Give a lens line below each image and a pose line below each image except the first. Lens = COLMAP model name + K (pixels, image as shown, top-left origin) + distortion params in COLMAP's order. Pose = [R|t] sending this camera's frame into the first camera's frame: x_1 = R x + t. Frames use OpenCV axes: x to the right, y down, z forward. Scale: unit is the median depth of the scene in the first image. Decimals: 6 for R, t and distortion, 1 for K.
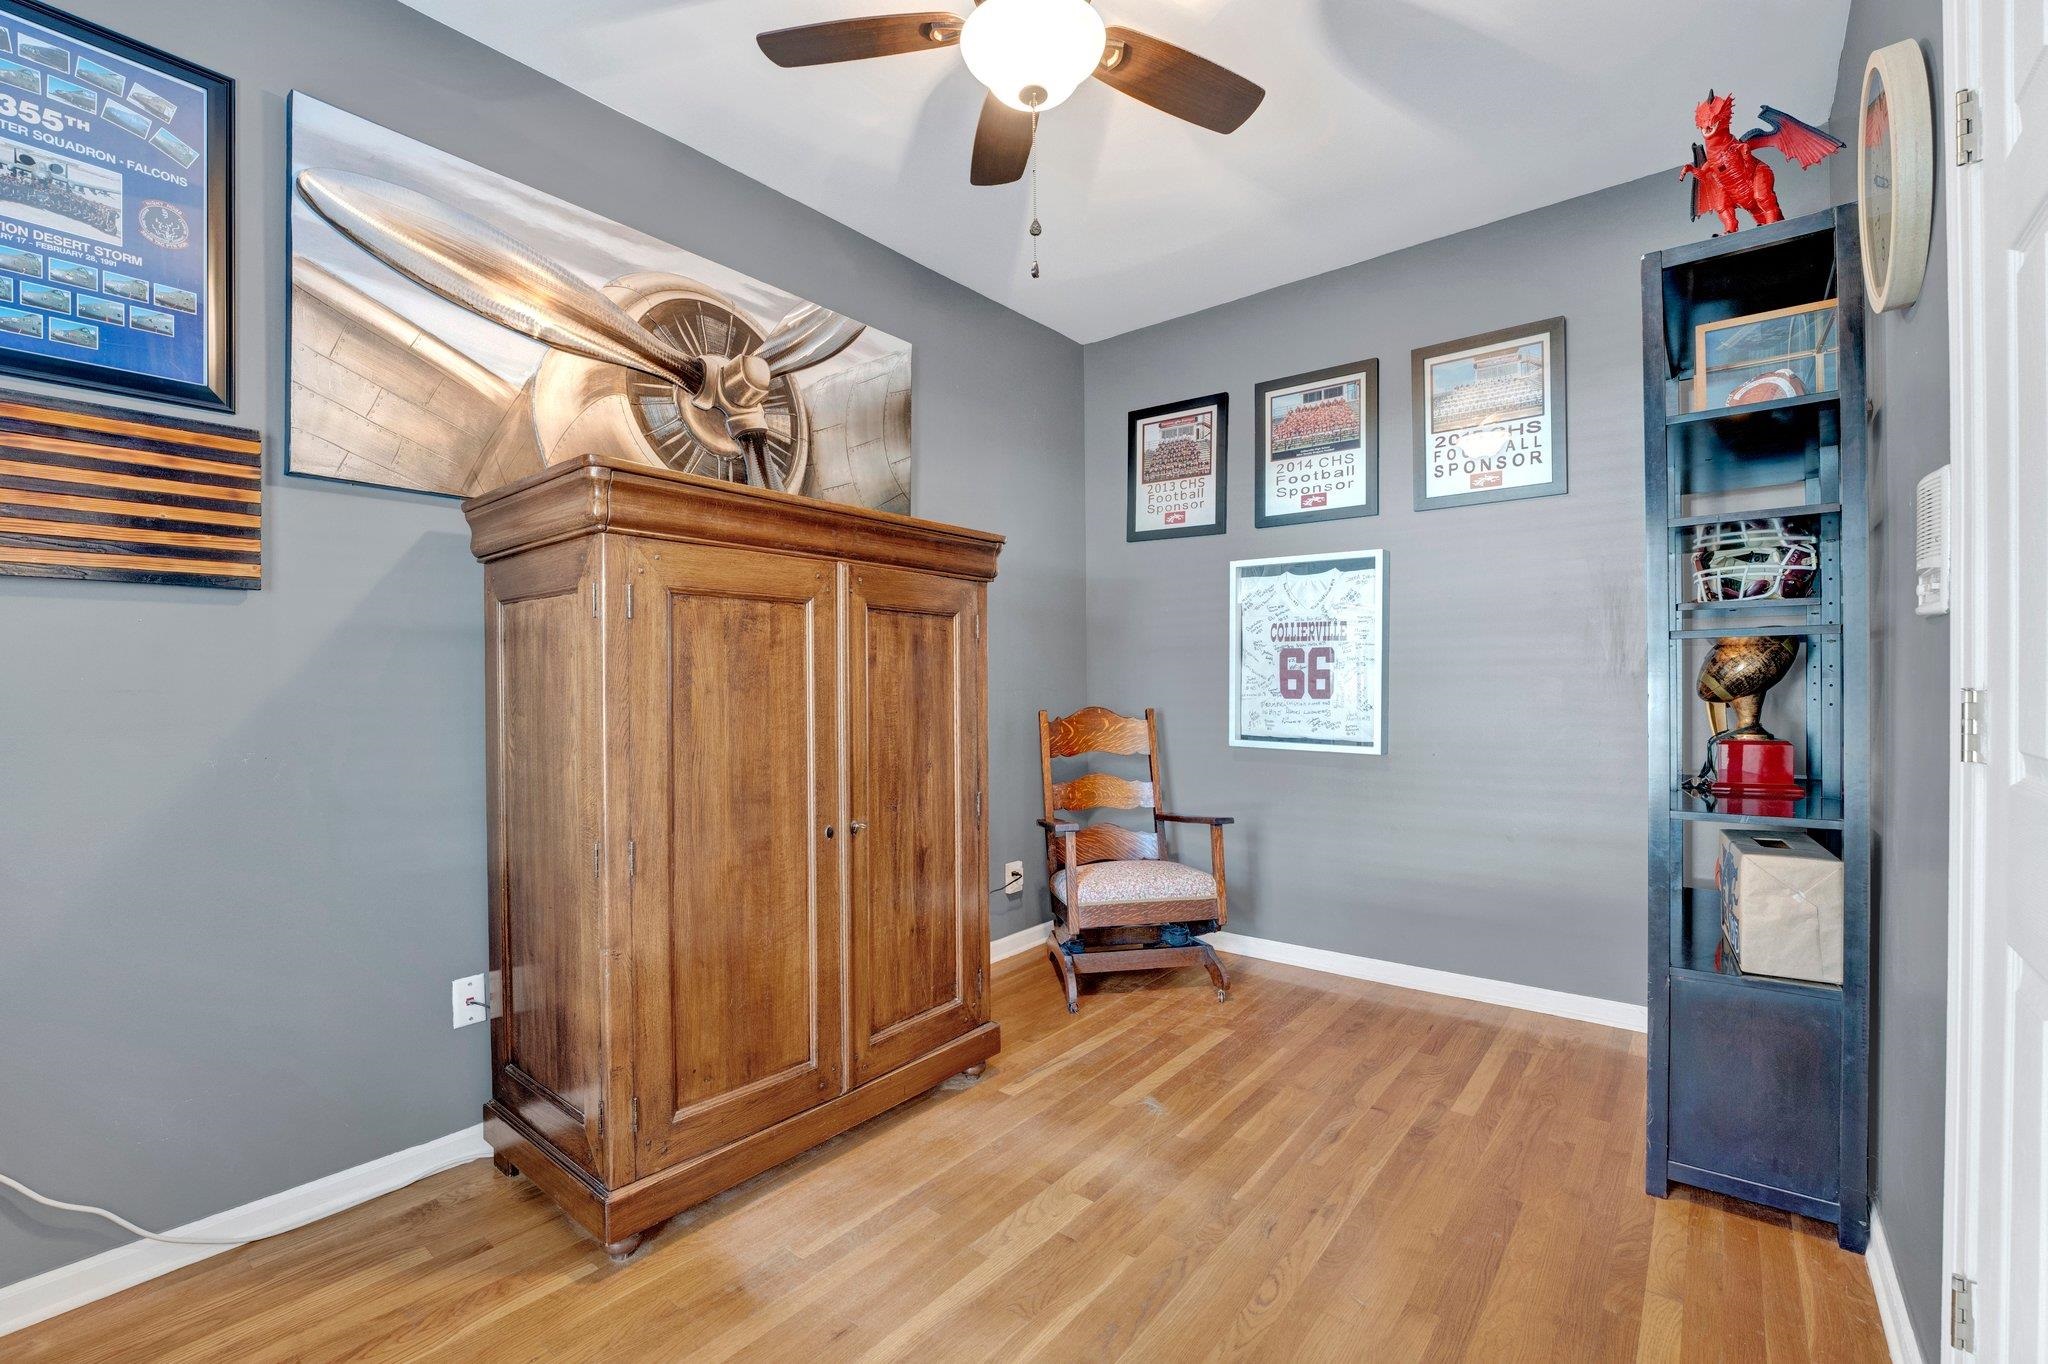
lens RADIAL K [[858.9, 0, 1018.7], [0, 858.9, 685.0], [0, 0, 1]] dist [-0.011497, 0.000286]
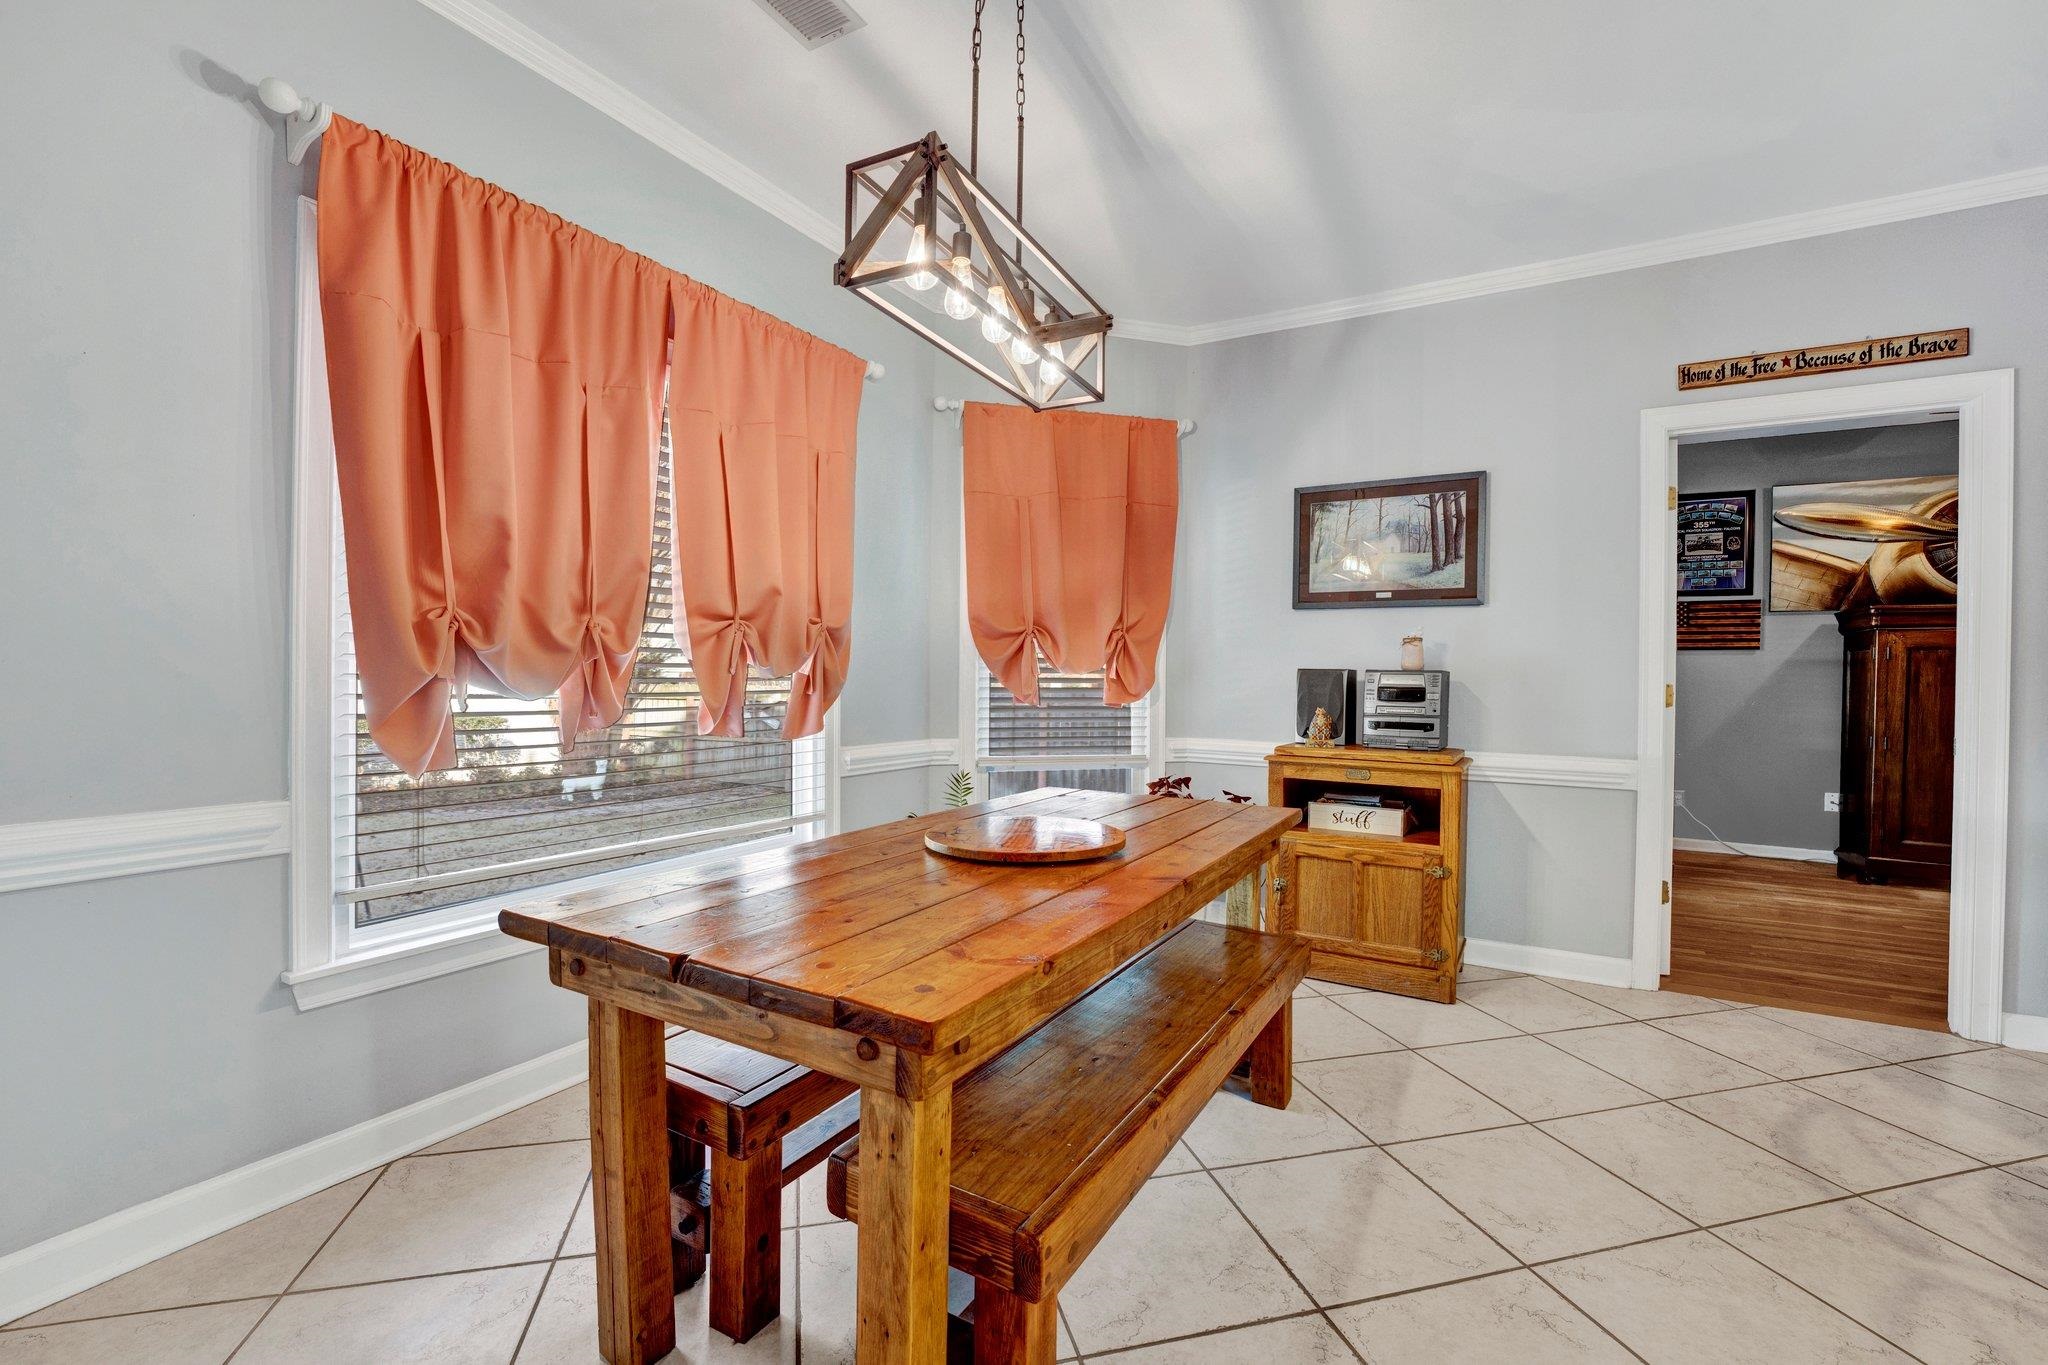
lens RADIAL K [[876.7, 0, 1009.5], [0, 876.7, 680.1], [0, 0, 1]] dist [-0.013471, -0.000061]
pose [[0.150006, 0.013983, -0.988586, 1.796086], [-0.023004, 0.999679, 0.010649, 0.026239], [0.988417, 0.021144, 0.150280, -2.137384]]
